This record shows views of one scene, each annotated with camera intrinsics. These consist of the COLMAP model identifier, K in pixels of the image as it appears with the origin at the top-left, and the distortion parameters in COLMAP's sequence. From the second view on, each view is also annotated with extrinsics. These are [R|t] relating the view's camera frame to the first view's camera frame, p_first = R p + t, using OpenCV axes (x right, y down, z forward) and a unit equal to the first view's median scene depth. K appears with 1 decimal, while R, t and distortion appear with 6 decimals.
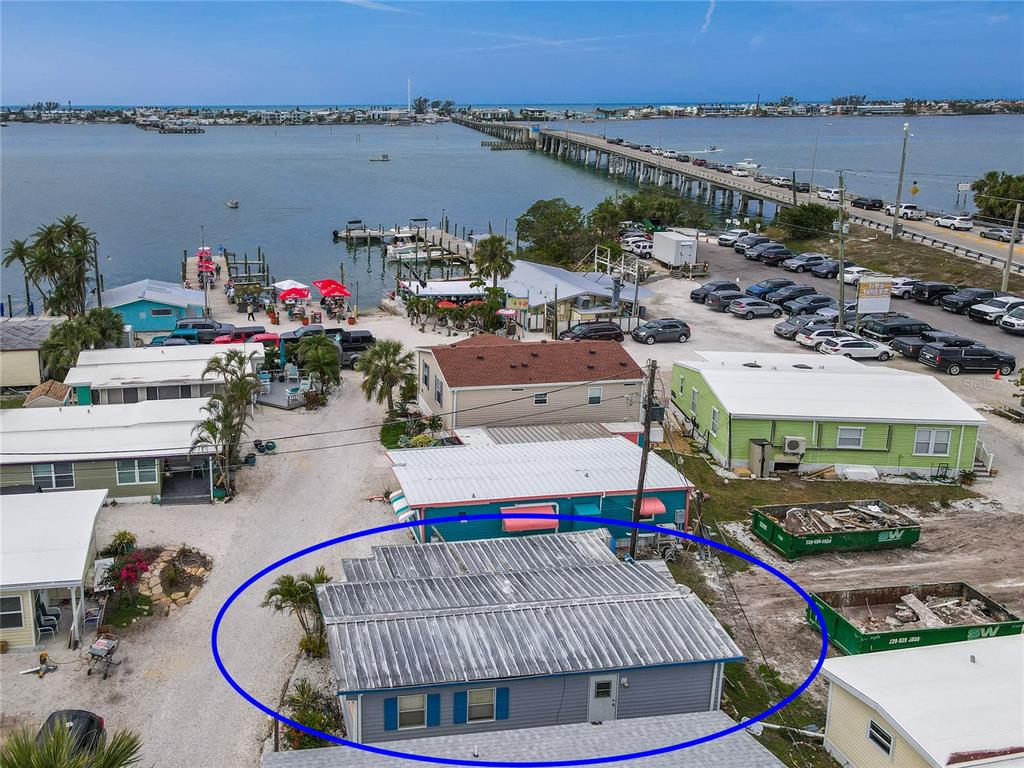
lens RADIAL K [[904.2, 0, 486.8], [0, 904.2, 385.1], [0, 0, 1]] dist [0.039364, -0.003414]
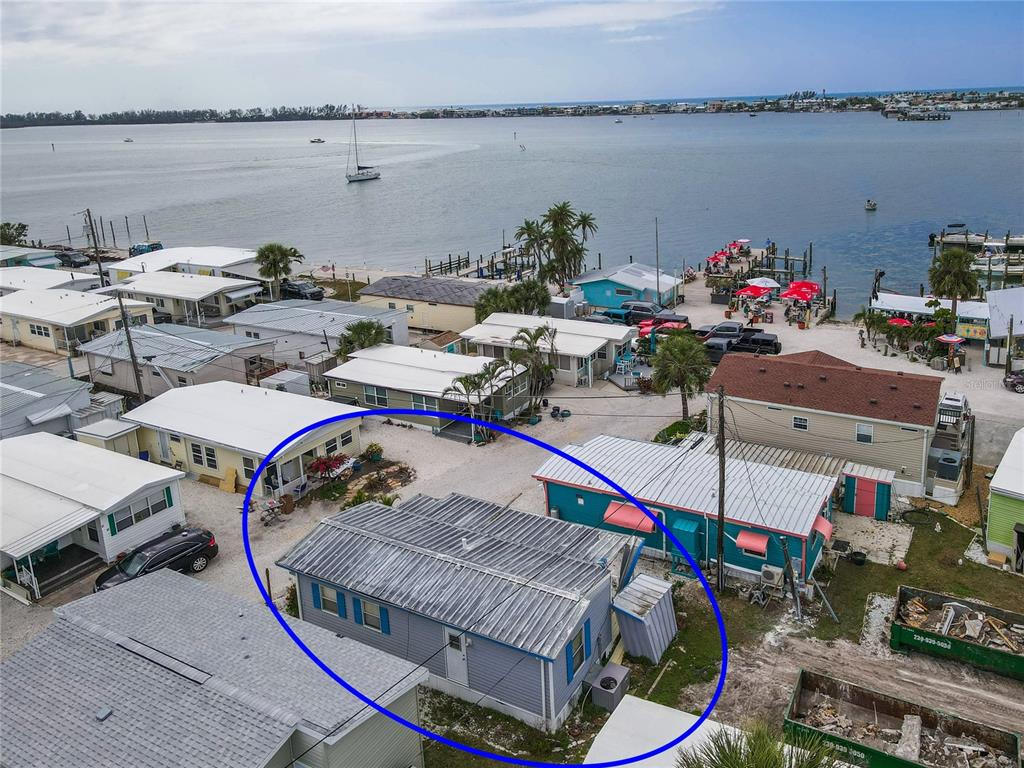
lens RADIAL K [[904.2, 0, 486.8], [0, 904.2, 385.1], [0, 0, 1]] dist [0.039364, -0.003414]
pose [[0.764124, 0.186030, -0.617663, 0.443655], [-0.180324, 0.980942, 0.072361, -0.038097], [0.619353, 0.056087, 0.783106, 0.065753]]
